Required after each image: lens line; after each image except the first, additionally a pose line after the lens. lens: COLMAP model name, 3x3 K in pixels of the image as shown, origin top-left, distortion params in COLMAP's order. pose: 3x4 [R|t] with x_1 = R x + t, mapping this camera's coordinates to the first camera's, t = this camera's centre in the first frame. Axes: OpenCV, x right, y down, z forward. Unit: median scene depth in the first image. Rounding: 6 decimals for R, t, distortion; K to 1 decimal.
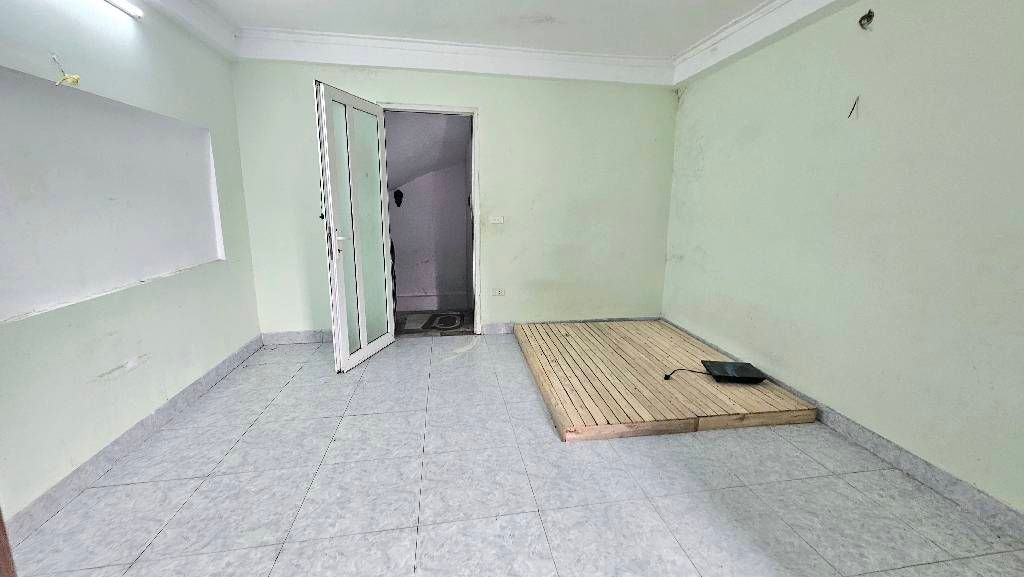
lens RADIAL K [[430.1, 0, 512.0], [0, 430.1, 288.5], [0, 0, 1]] dist [-0.000417, 0.000678]
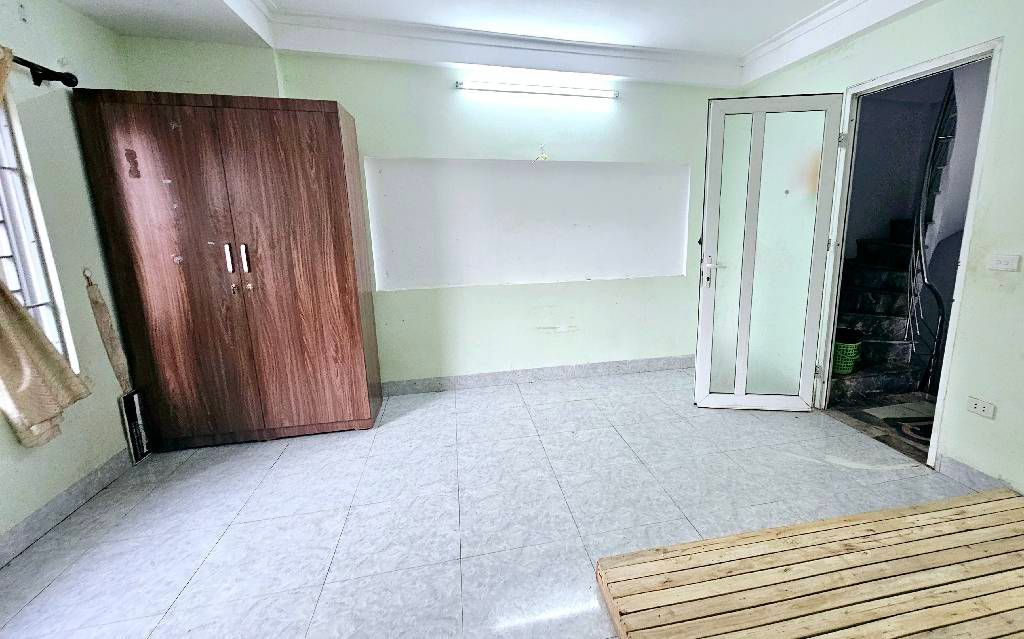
lens RADIAL K [[420.9, 0, 514.8], [0, 420.9, 305.9], [0, 0, 1]] dist [0.001287, 0.000076]
pose [[0.076426, 0.186380, -0.979501, 0.526452], [-0.189329, 0.967214, 0.169270, -0.117046], [0.978935, 0.172512, 0.109207, 0.558809]]
